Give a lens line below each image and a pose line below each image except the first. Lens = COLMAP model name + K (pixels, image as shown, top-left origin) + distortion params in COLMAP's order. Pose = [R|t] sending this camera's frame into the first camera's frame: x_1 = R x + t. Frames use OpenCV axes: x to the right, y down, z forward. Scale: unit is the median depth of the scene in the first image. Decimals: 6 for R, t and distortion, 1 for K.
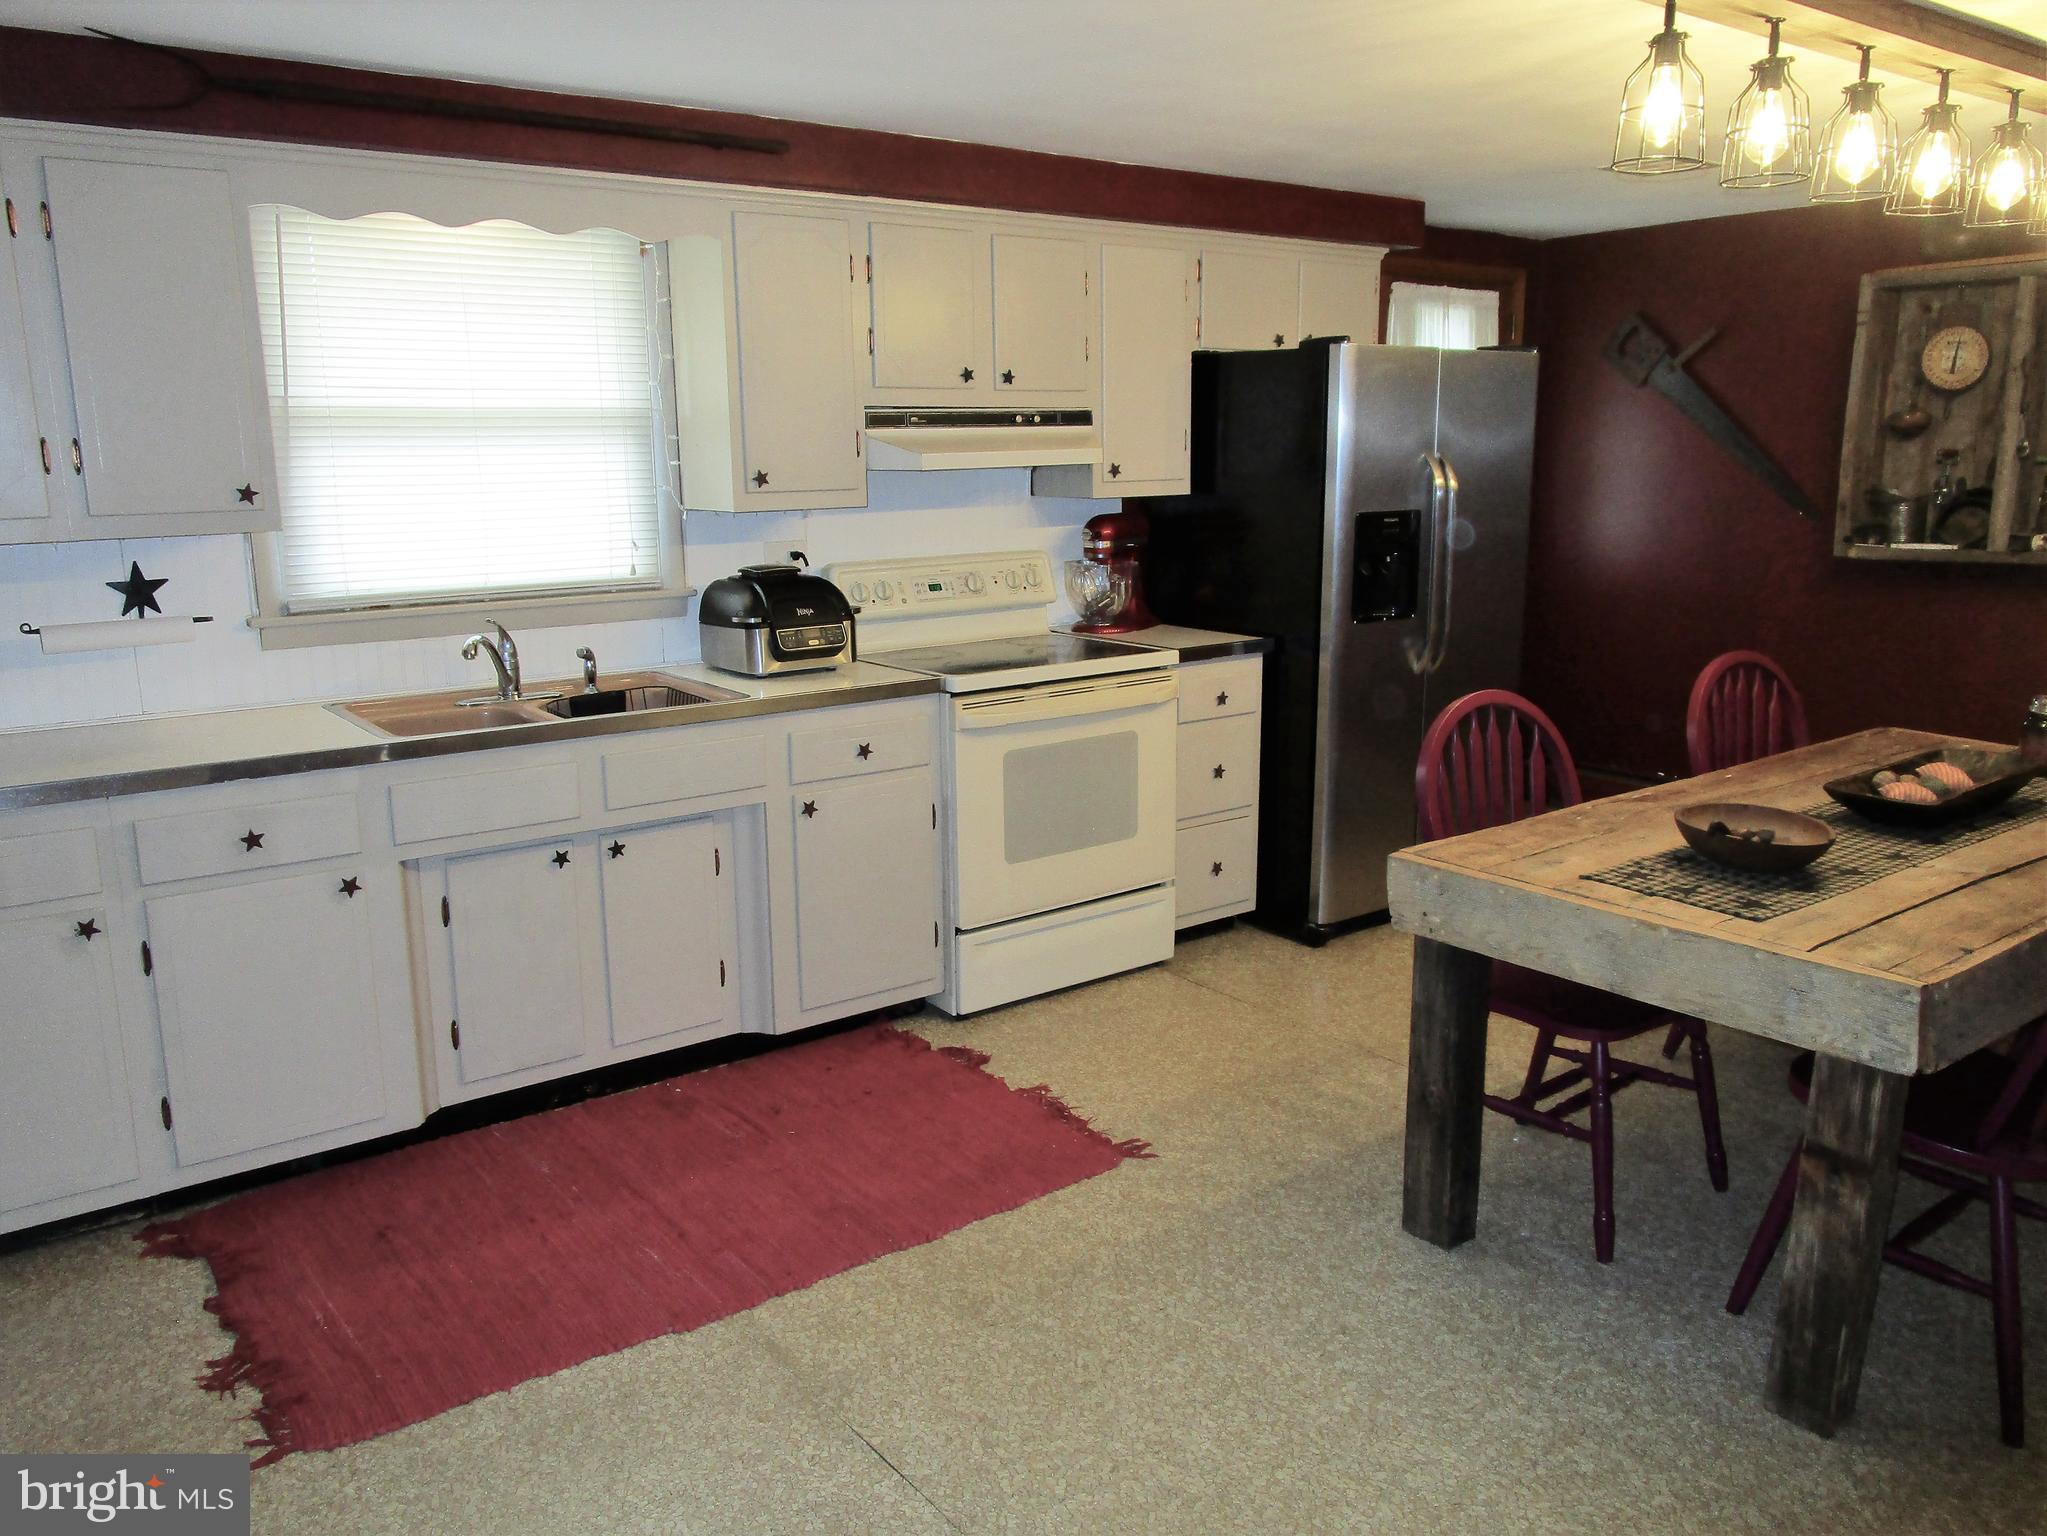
lens RADIAL K [[1626.4, 0, 1018.8], [0, 1626.4, 767.8], [0, 0, 1]] dist [-0.001130, -0.001030]
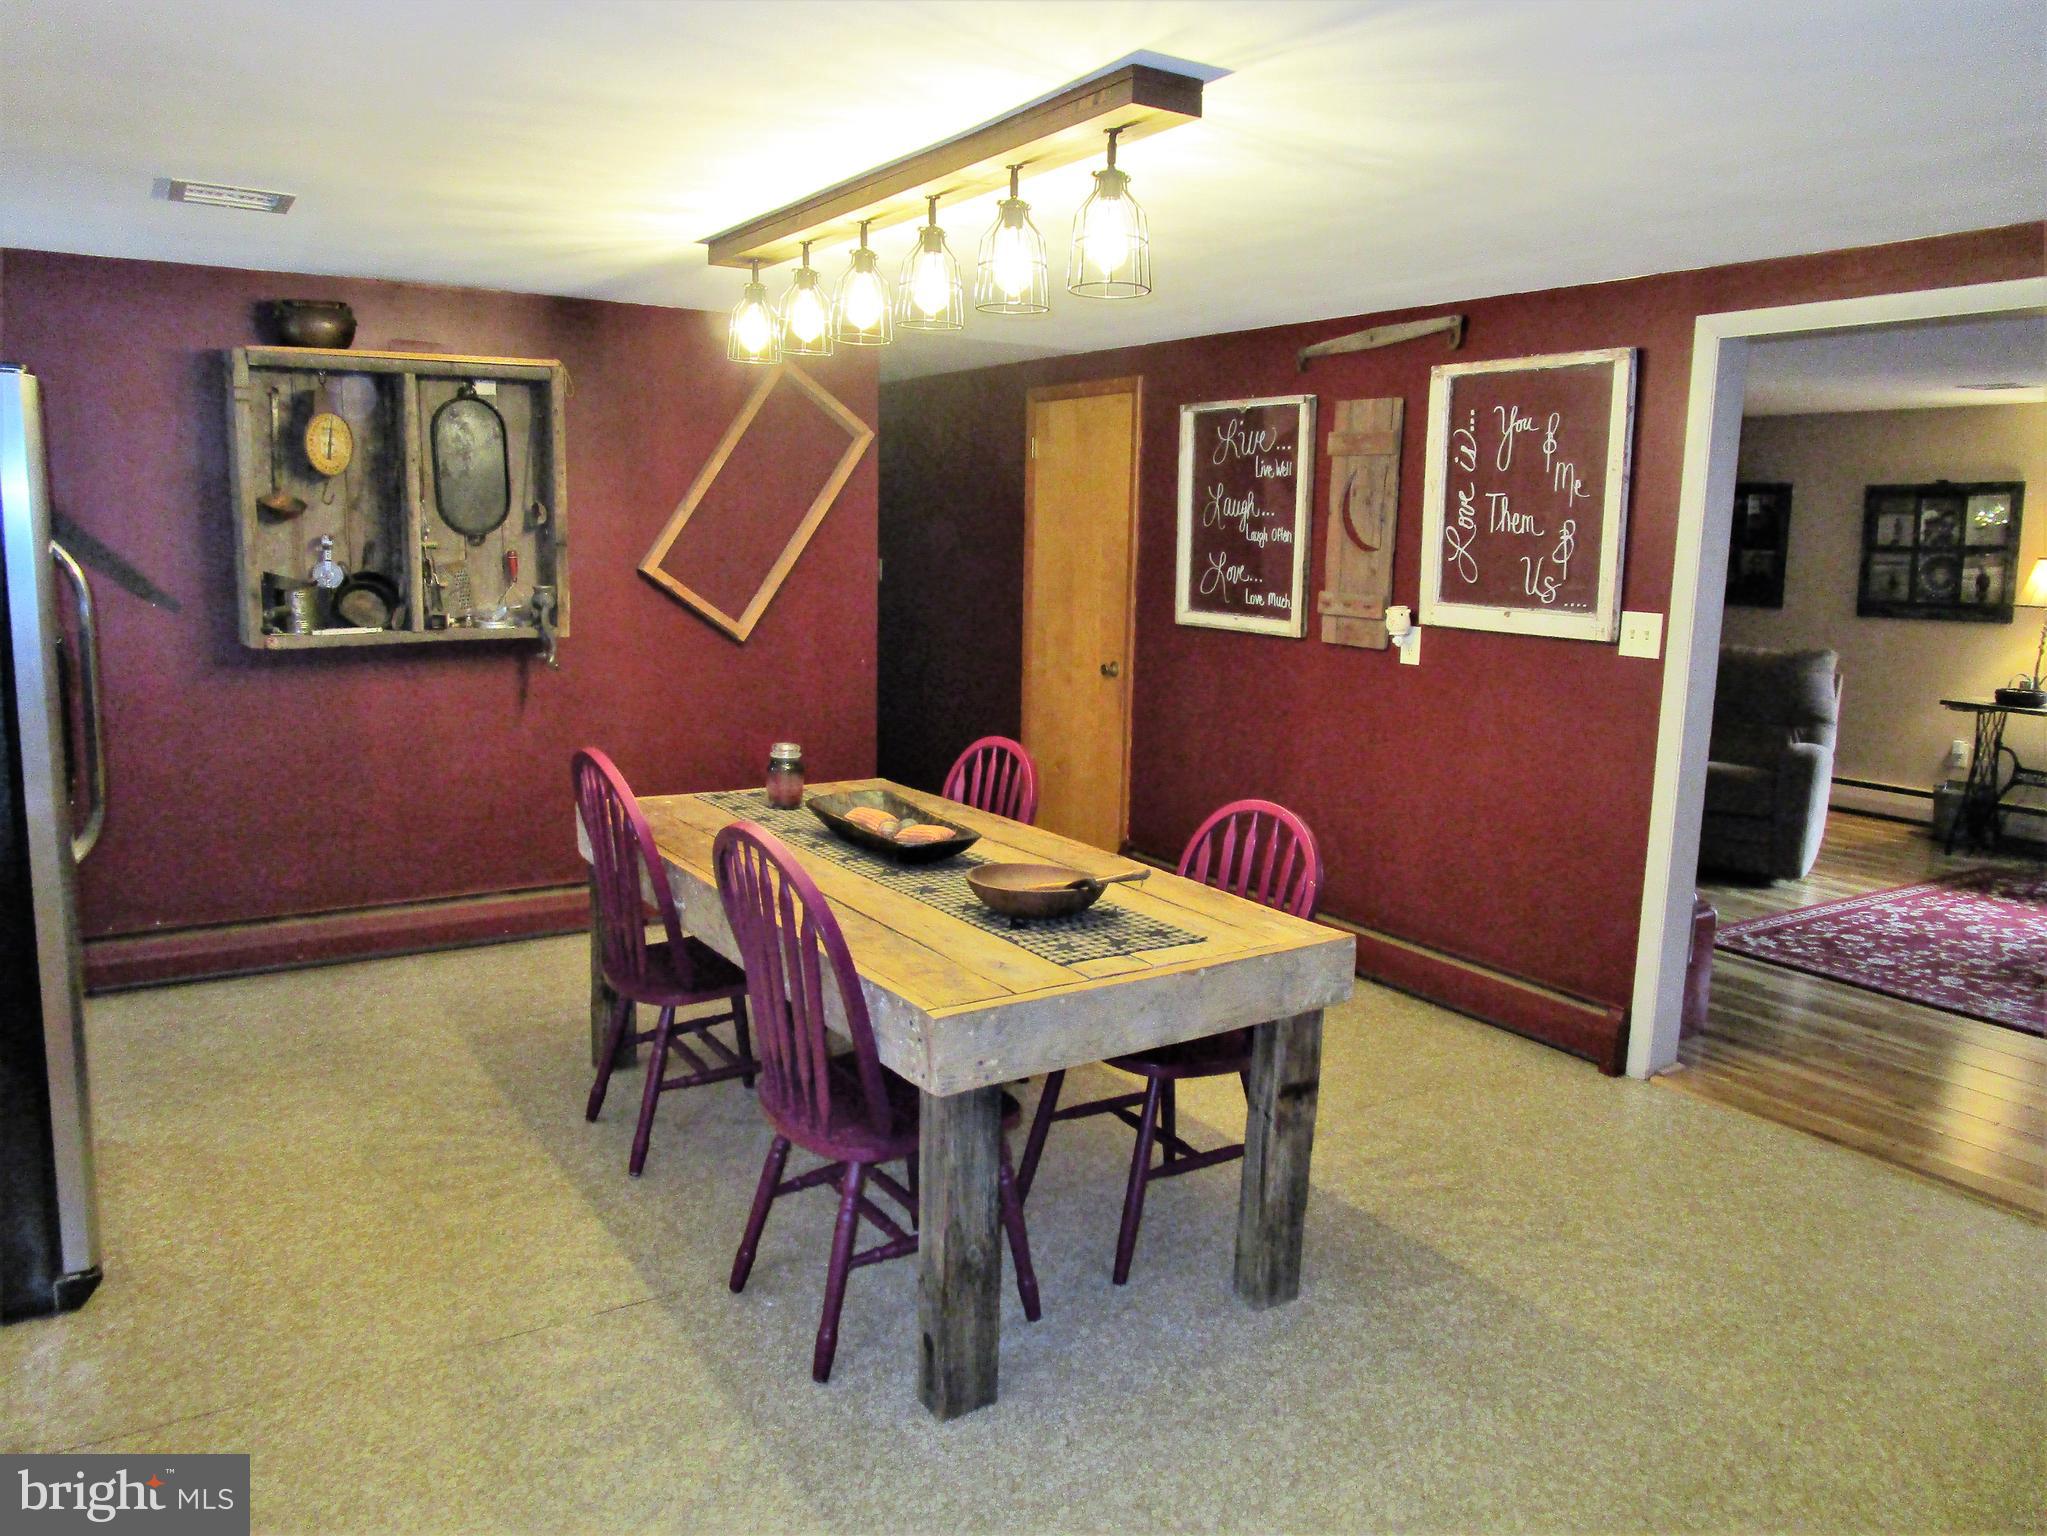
lens RADIAL K [[1485.0, 0, 1017.8], [0, 1485.0, 767.9], [0, 0, 1]] dist [-0.020676, 0.007768]
pose [[0.059488, -0.154620, 0.986181, -0.573673], [0.177423, 0.973839, 0.141982, -0.195732], [-0.982335, 0.166525, 0.085365, 0.944885]]
